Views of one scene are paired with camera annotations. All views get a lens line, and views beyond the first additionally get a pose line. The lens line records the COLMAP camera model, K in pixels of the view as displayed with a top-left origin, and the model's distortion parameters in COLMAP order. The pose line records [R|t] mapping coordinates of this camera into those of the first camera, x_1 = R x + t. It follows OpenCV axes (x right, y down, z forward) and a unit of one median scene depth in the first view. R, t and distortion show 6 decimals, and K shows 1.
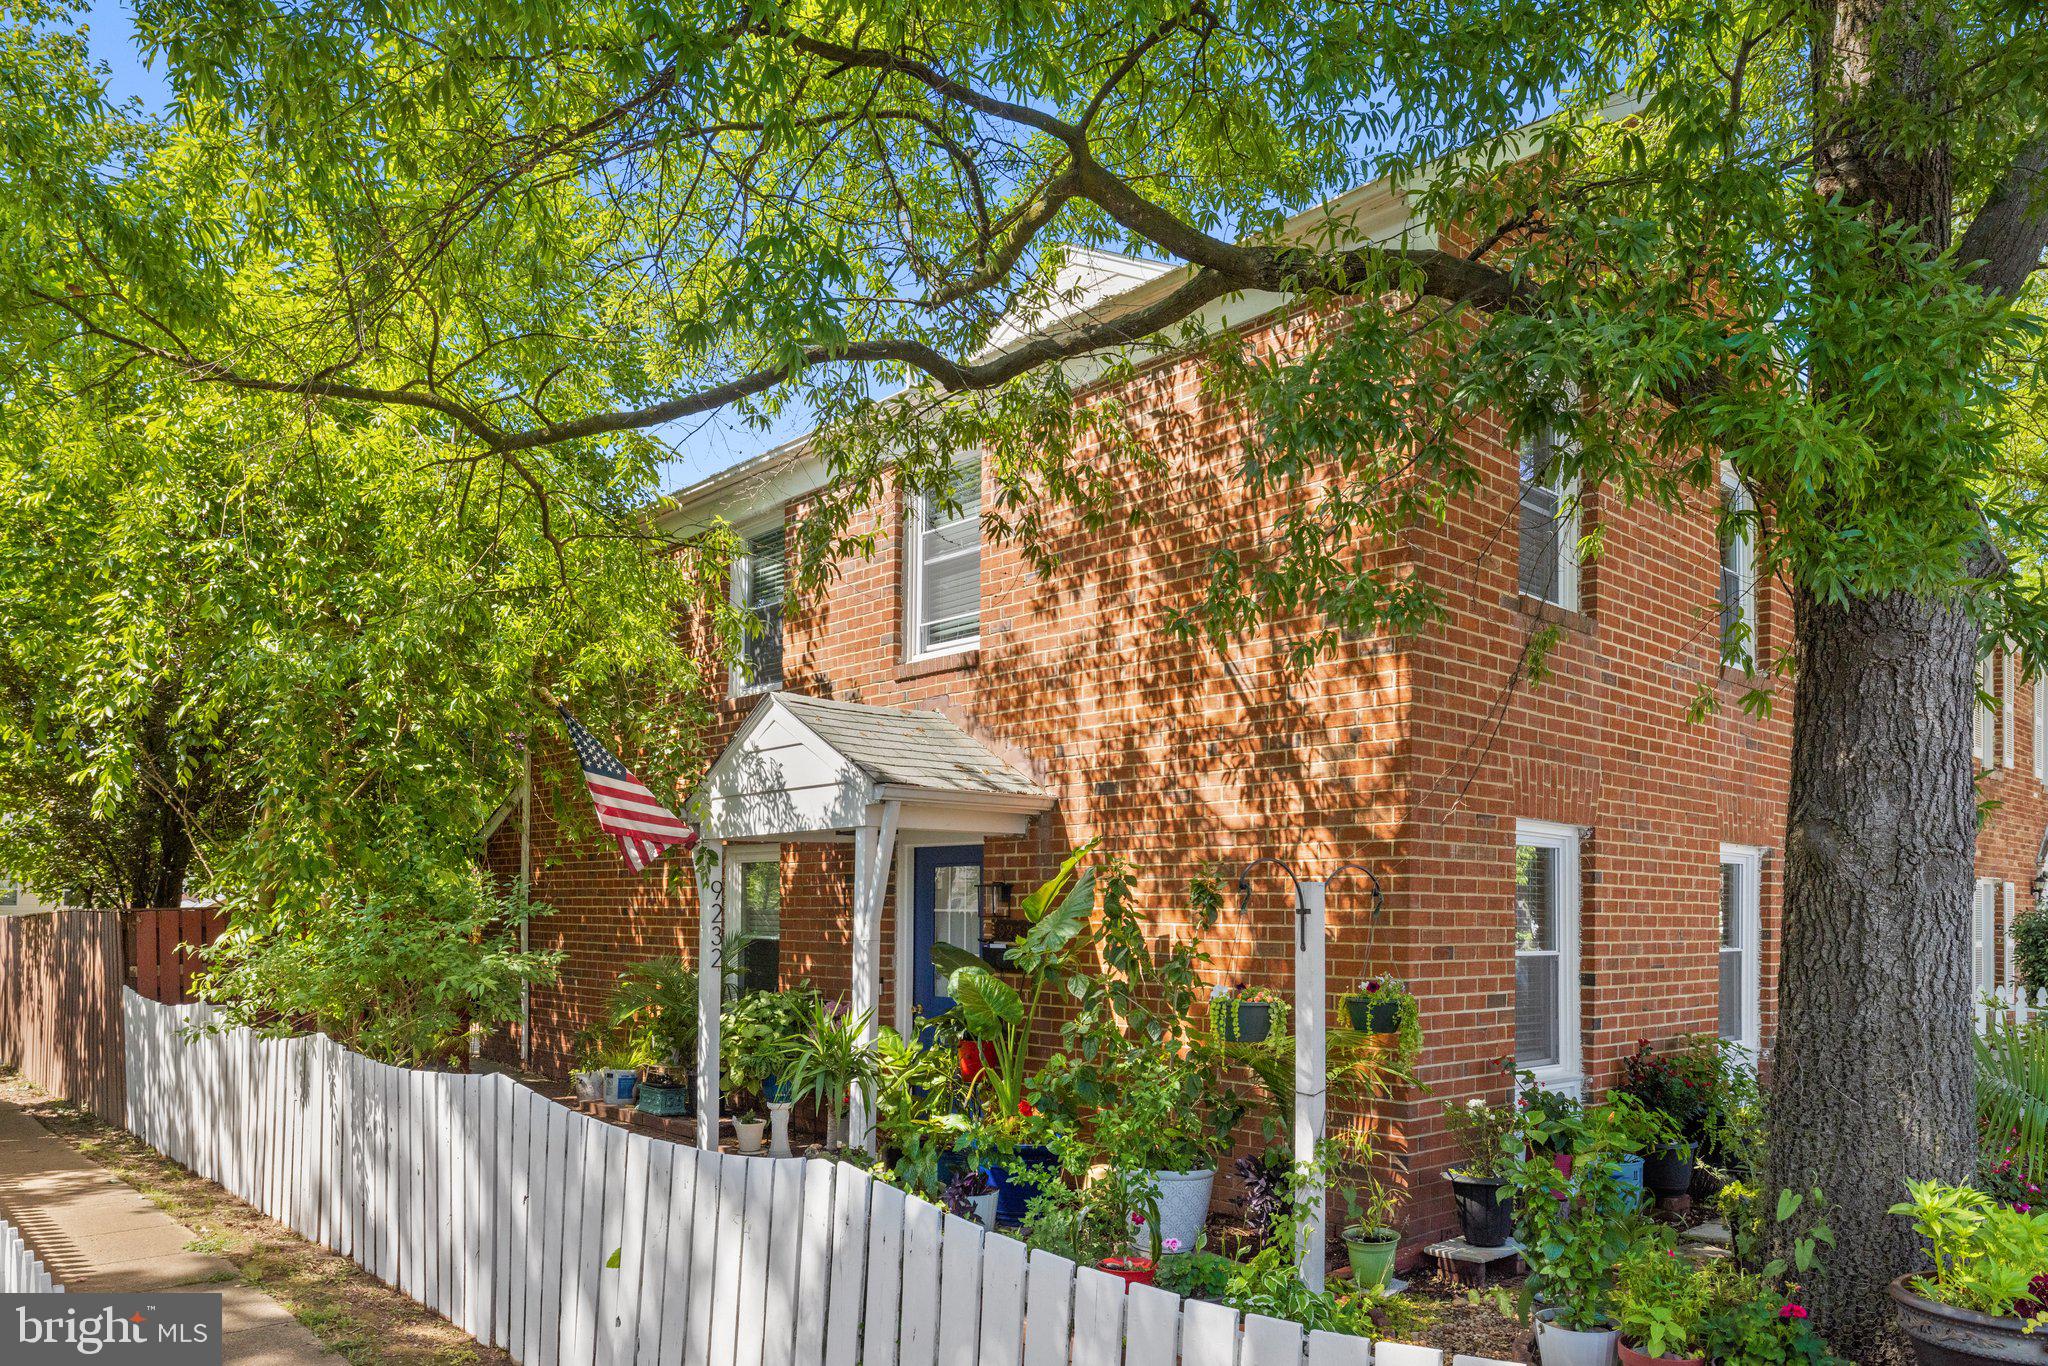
lens RADIAL K [[1383.2, 0, 950.6], [0, 1383.2, 672.4], [0, 0, 1]] dist [0.000741, 0.000934]
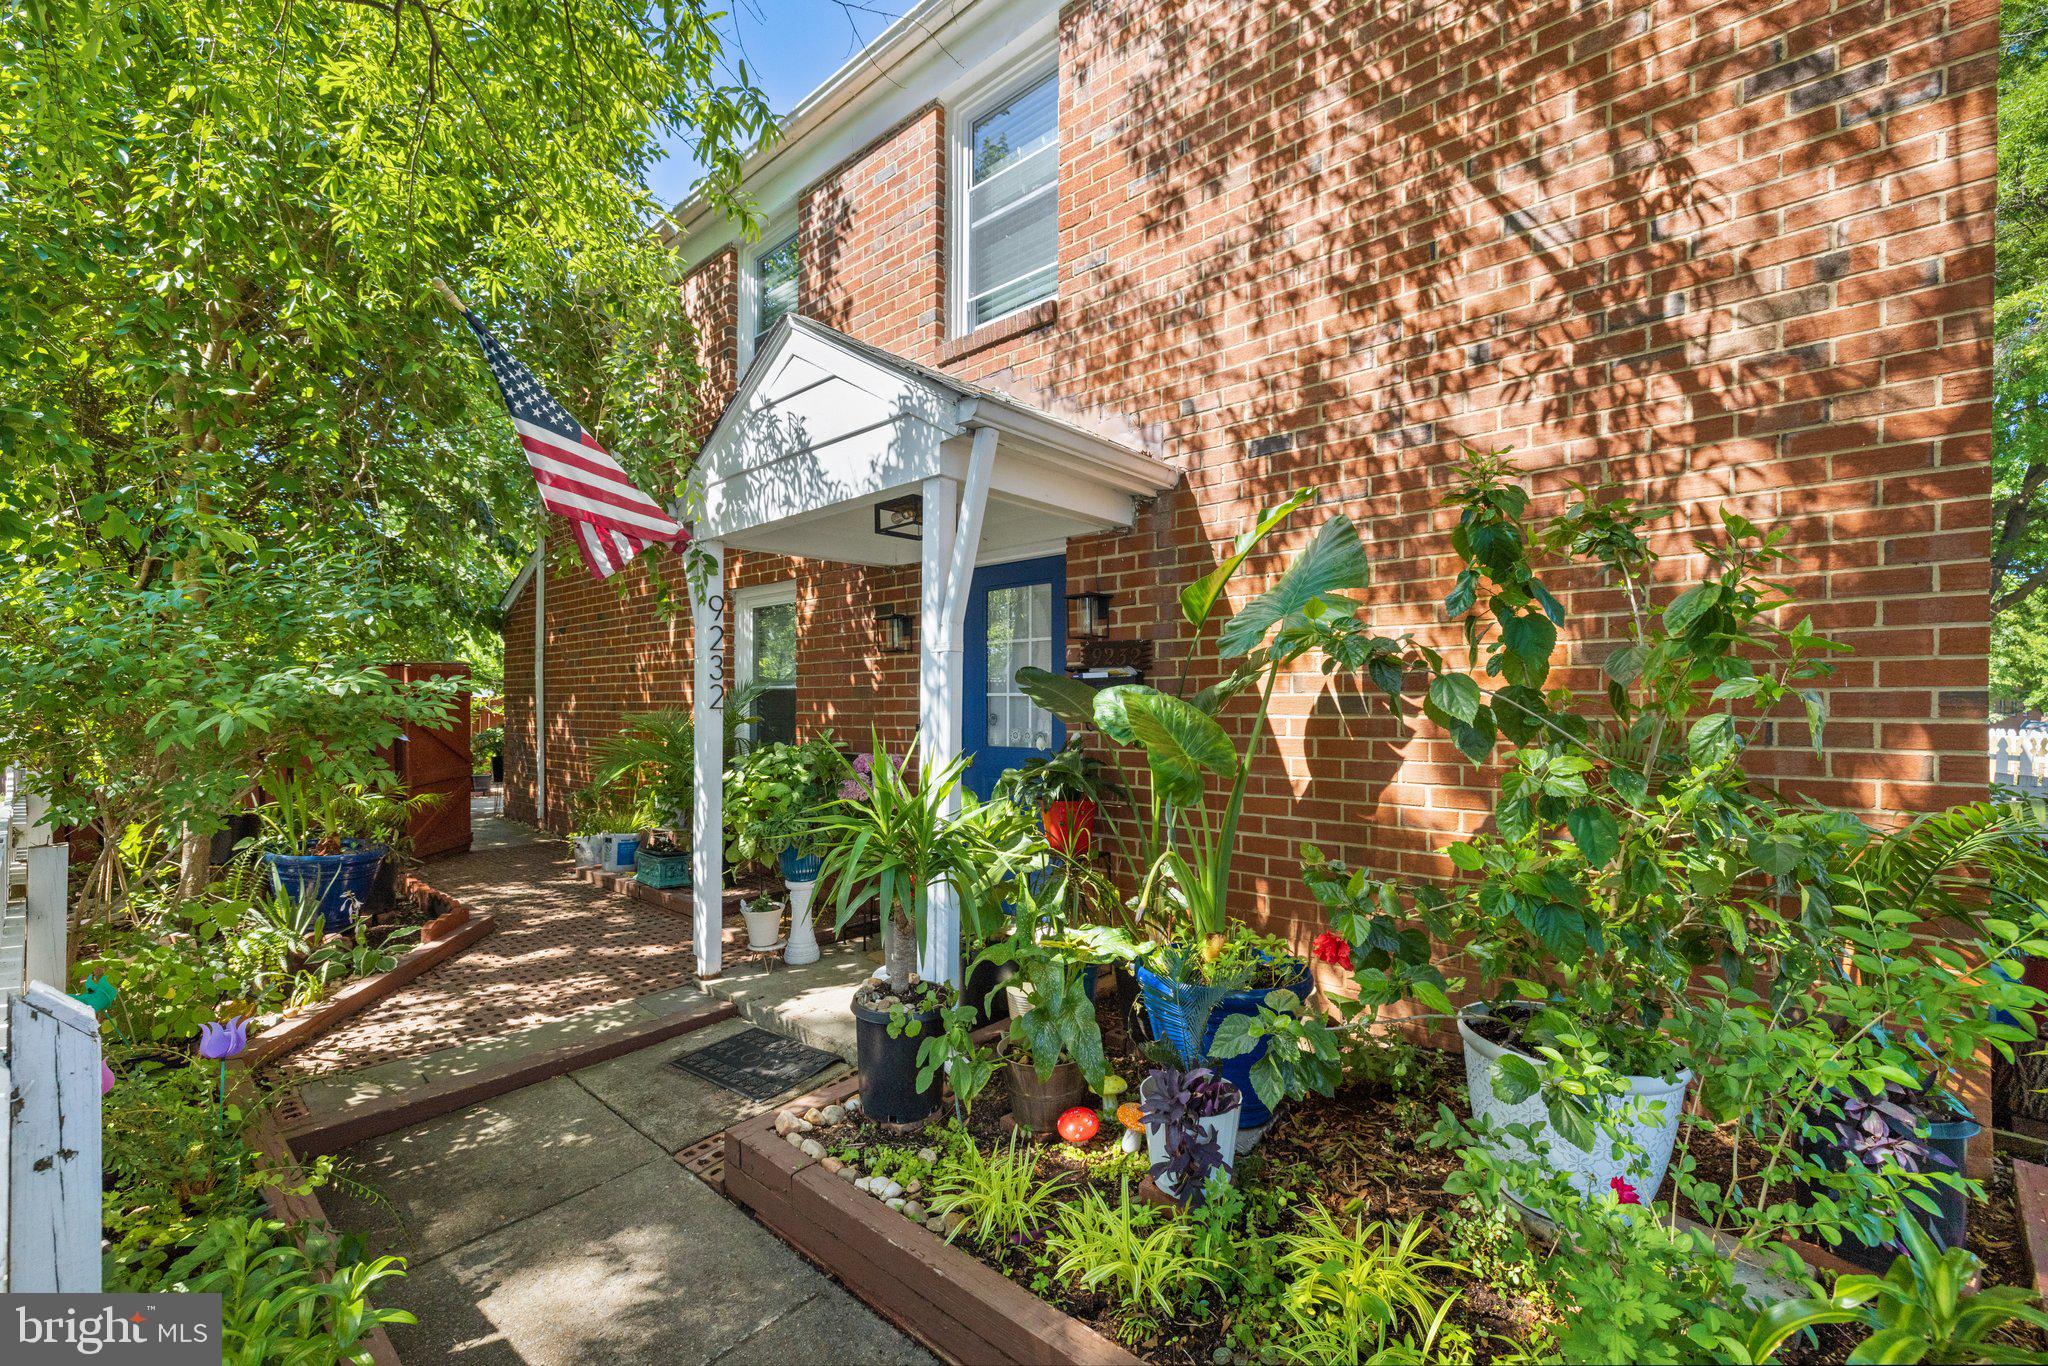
lens RADIAL K [[842.9, 0, 974.1], [0, 842.9, 663.2], [0, 0, 1]] dist [-0.000521, 0.000141]
pose [[0.996411, 0.001731, 0.084625, -0.074659], [-0.010874, 0.994123, 0.107707, 0.153876], [-0.083941, -0.108240, 0.990575, 0.598965]]
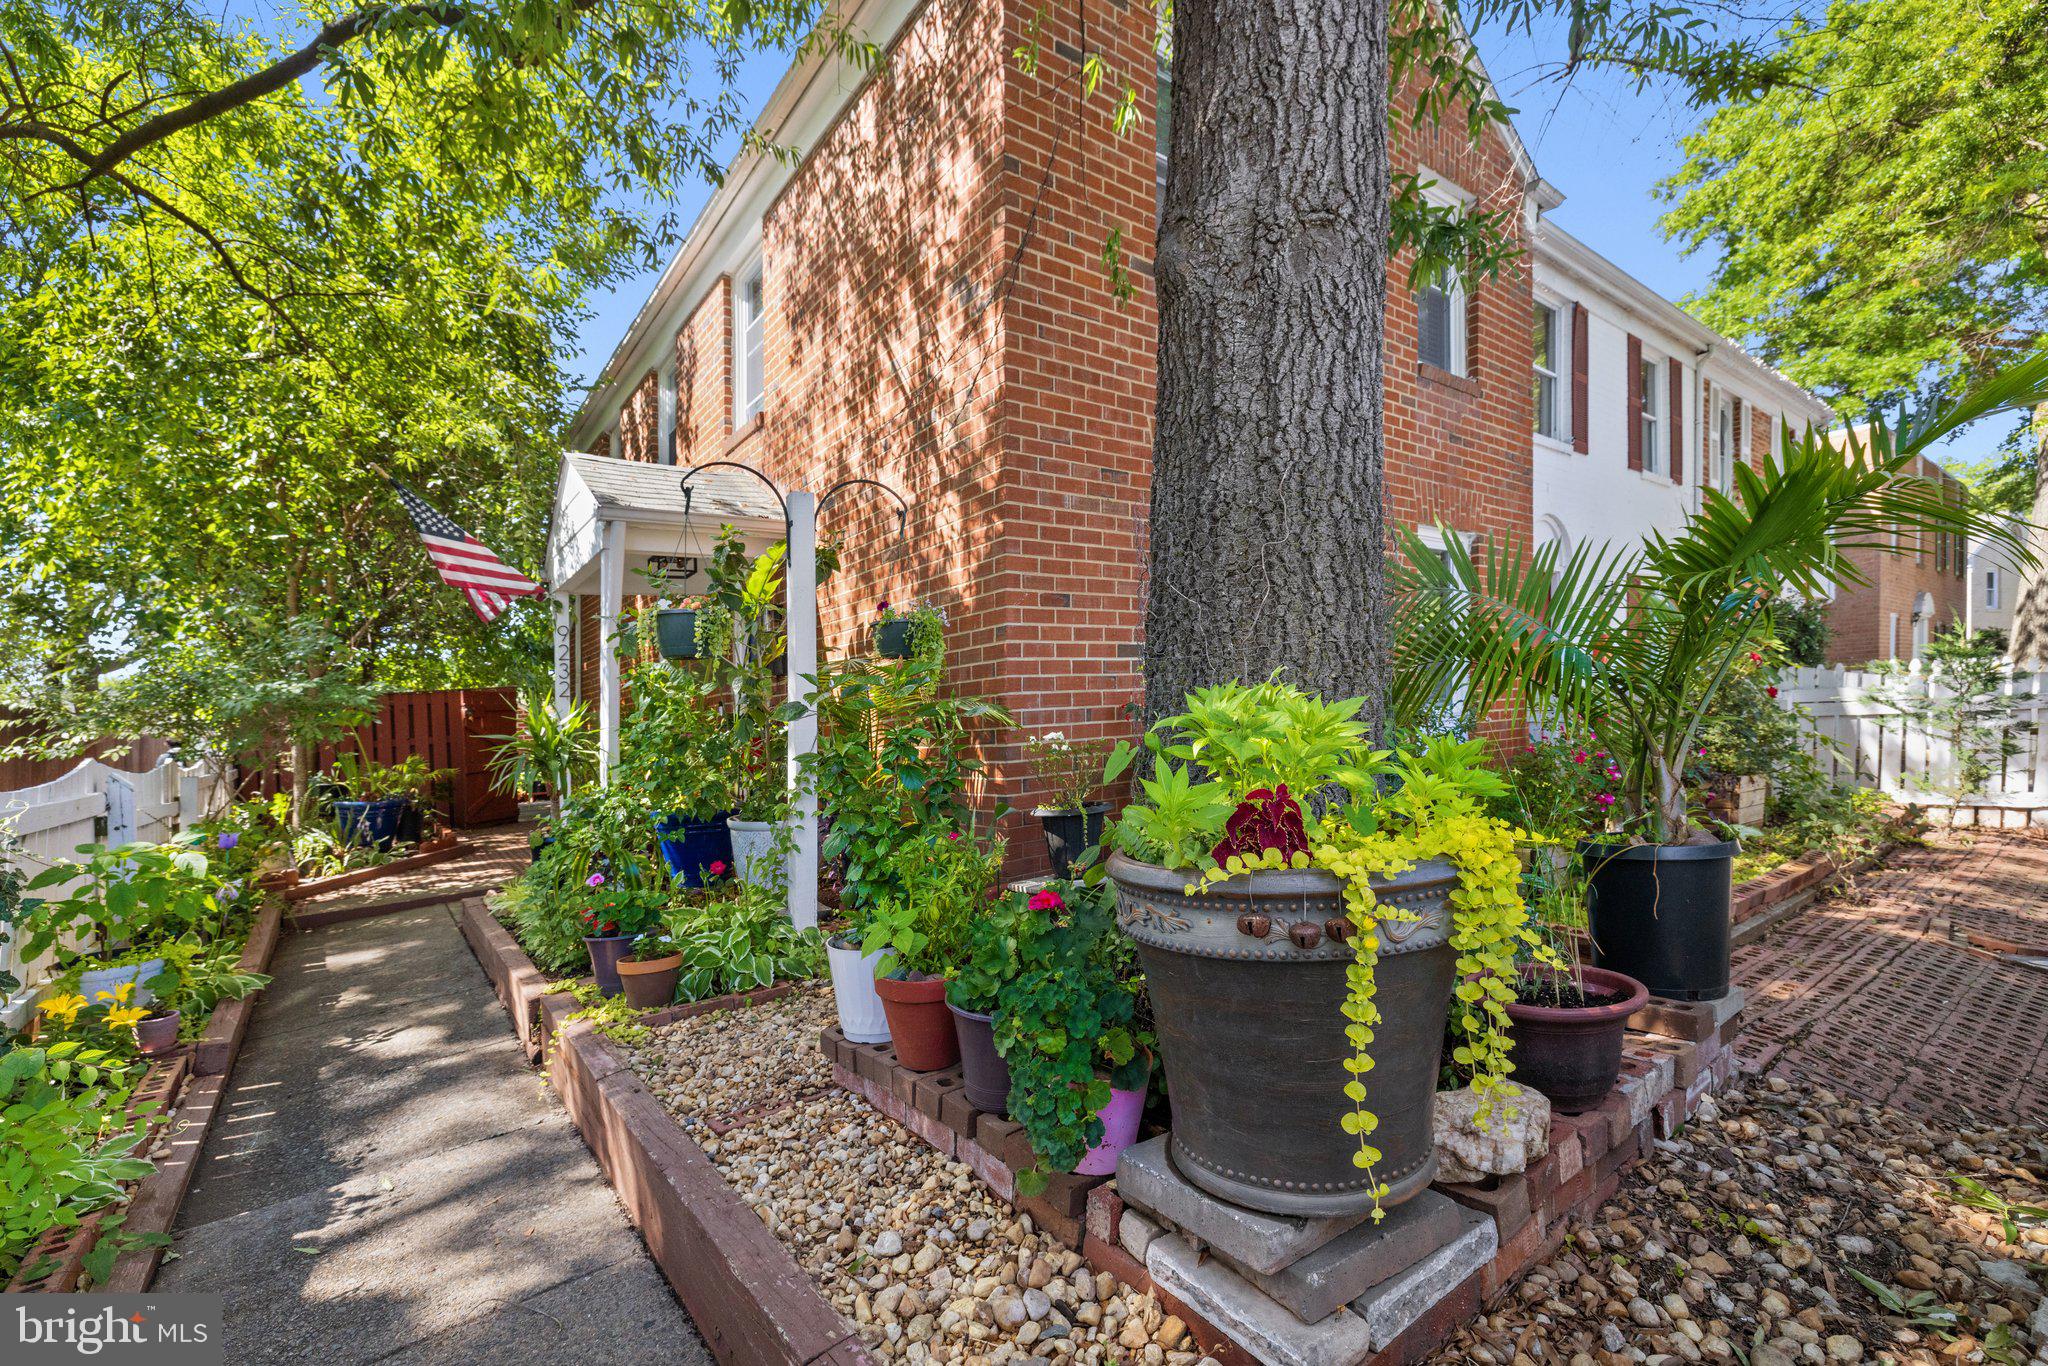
lens RADIAL K [[891.5, 0, 1026.1], [0, 891.5, 648.3], [0, 0, 1]] dist [-0.001367, 0.000078]
pose [[0.992858, -0.066194, -0.099256, 0.343089], [0.073378, 0.994805, 0.070566, 0.165588], [0.094069, -0.077345, 0.992557, 0.310216]]
